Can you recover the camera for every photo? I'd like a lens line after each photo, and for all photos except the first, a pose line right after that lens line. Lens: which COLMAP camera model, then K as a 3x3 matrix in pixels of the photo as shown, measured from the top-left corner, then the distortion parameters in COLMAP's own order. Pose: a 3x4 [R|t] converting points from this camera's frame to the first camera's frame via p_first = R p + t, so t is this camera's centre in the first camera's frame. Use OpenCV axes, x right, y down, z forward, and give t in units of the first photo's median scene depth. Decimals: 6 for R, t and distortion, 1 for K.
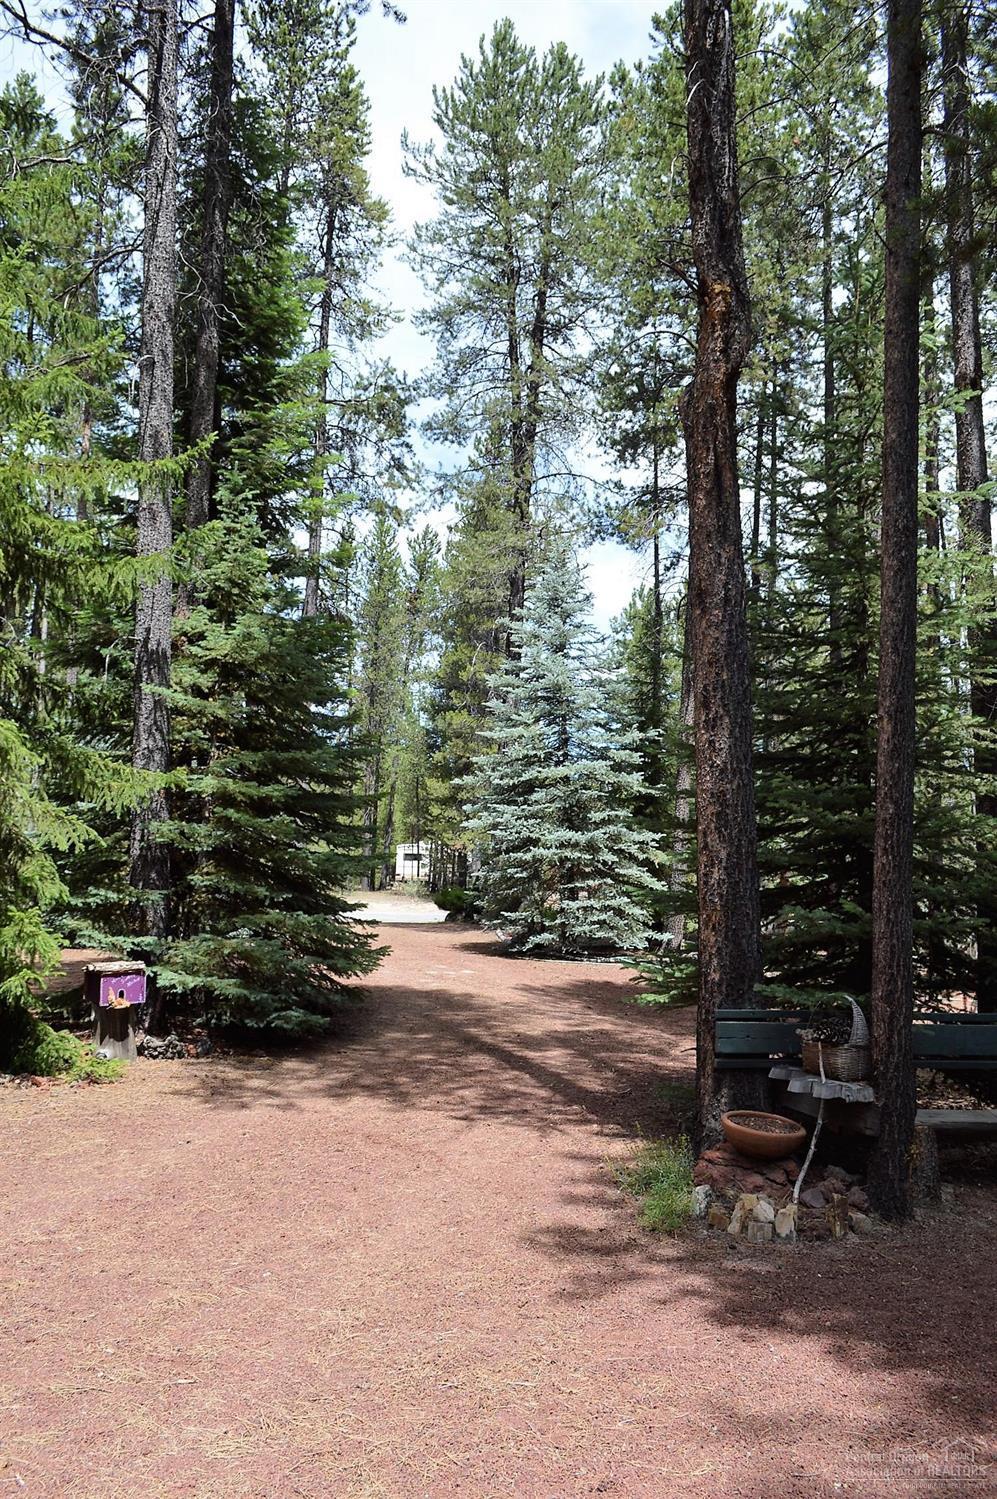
lens RADIAL K [[1178.9, 0, 496.9], [0, 1178.9, 733.8], [0, 0, 1]] dist [-0.009006, -0.001836]
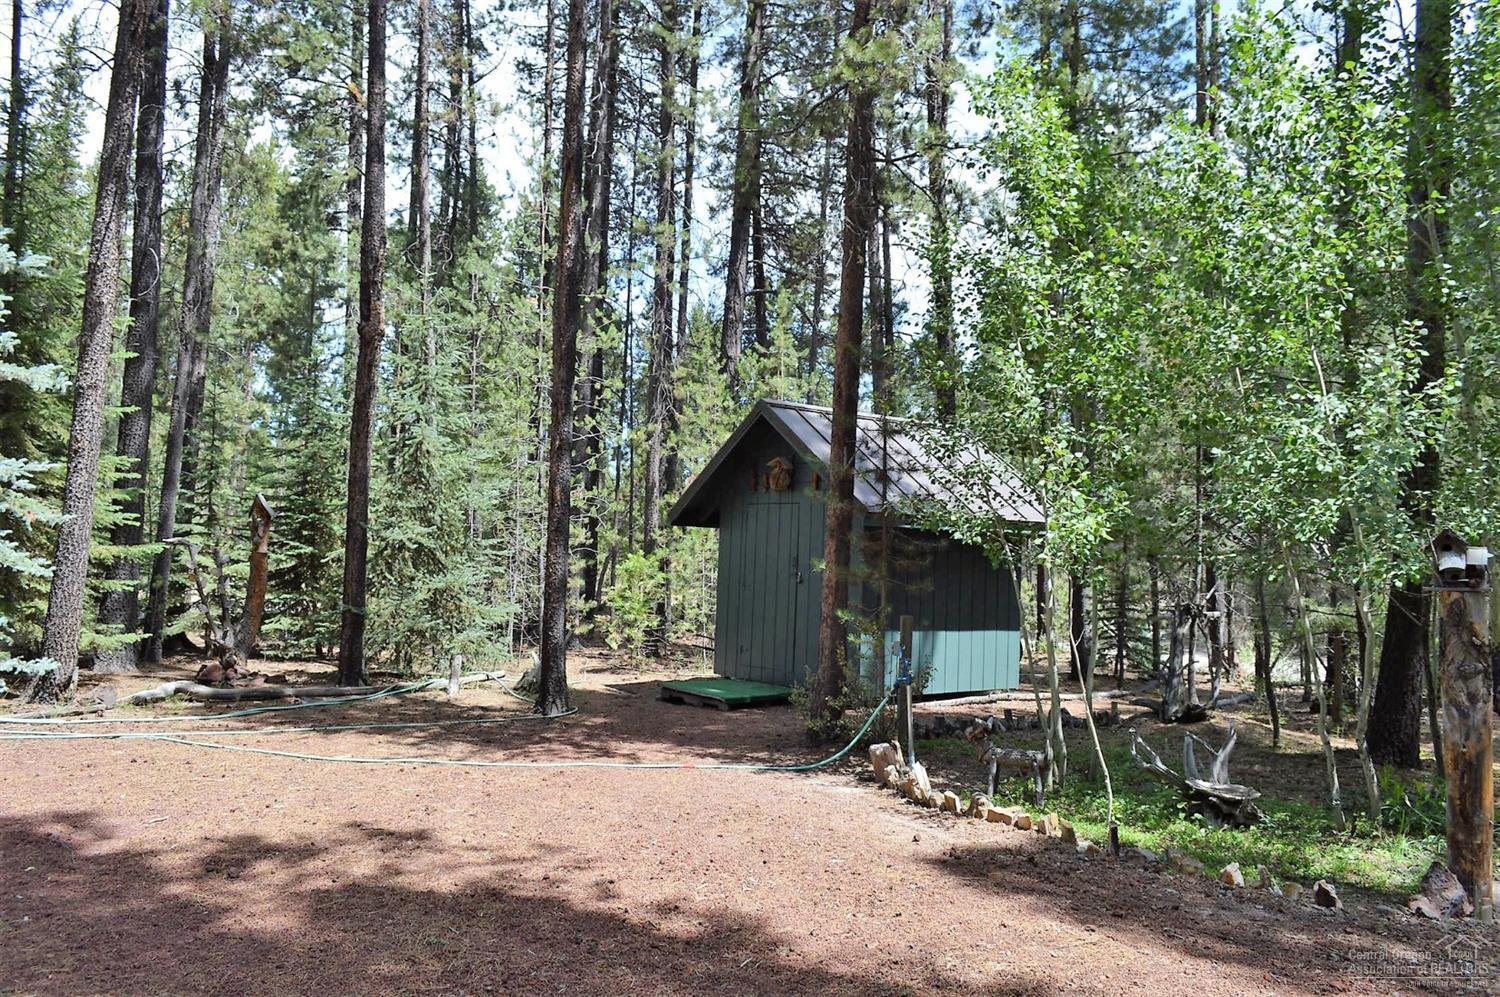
lens RADIAL K [[1179.7, 0, 750.0], [0, 1179.7, 498.5], [0, 0, 1]] dist [-0.009006, -0.001836]
pose [[0.731252, 0.030420, 0.681428, 0.019483], [-0.084928, 0.995292, 0.046706, 0.052780], [-0.676799, -0.092026, 0.730393, 0.449705]]
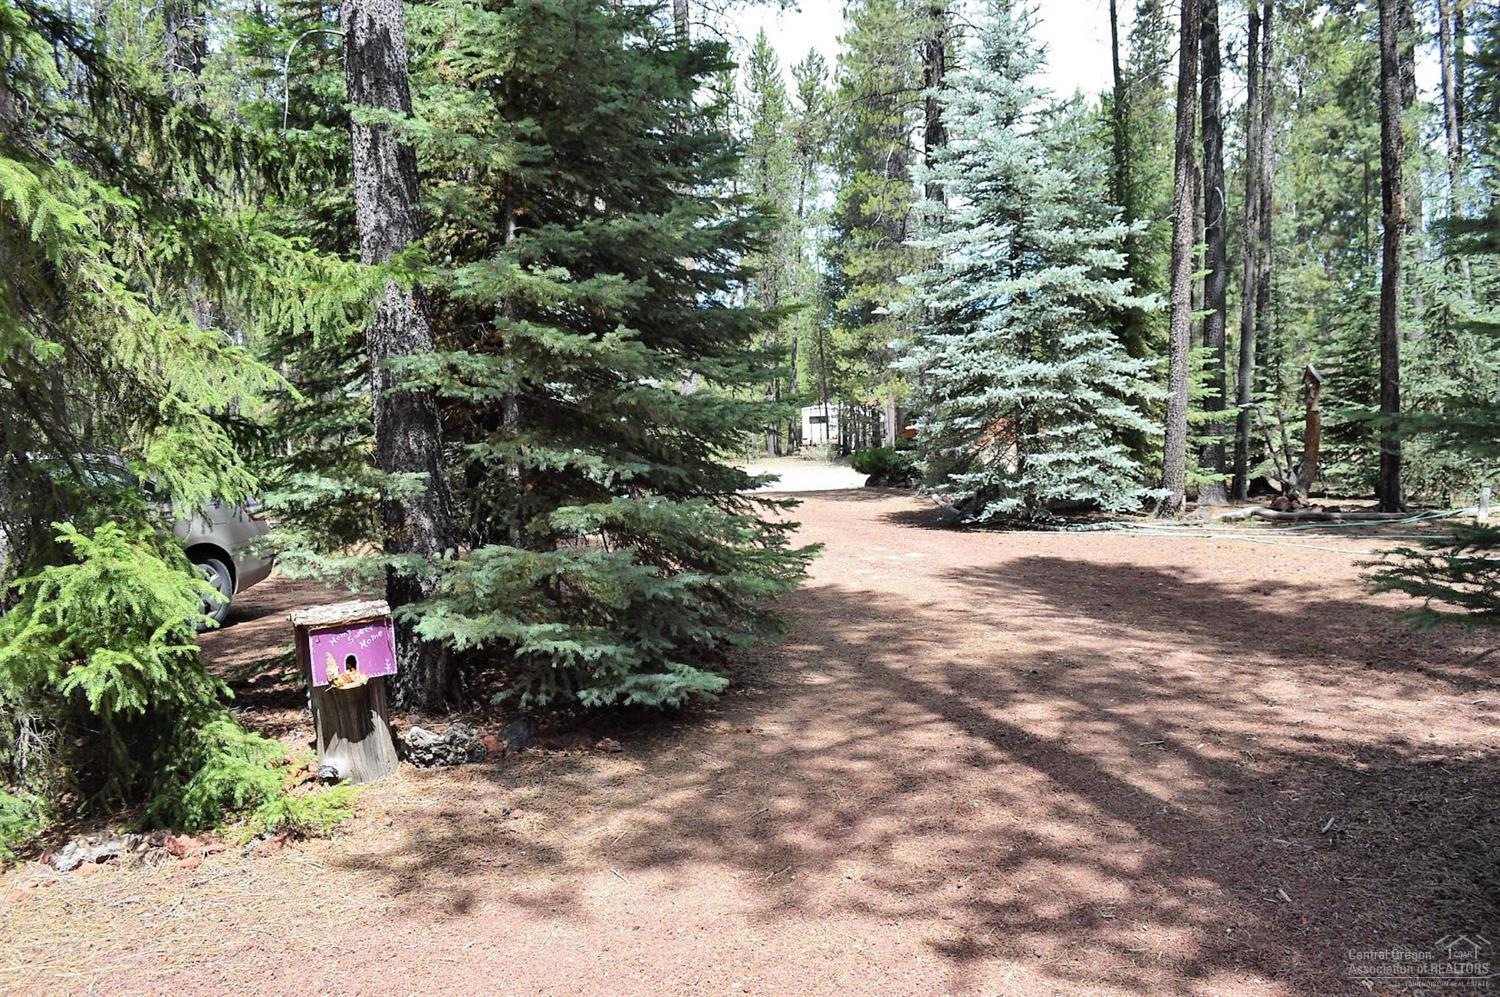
lens RADIAL K [[1179.7, 0, 750.0], [0, 1179.7, 498.5], [0, 0, 1]] dist [-0.009006, -0.001836]
pose [[0.990185, -0.051940, -0.129757, -0.025745], [0.073006, 0.983874, 0.163283, 0.030906], [0.119183, -0.171153, 0.978009, 0.222140]]
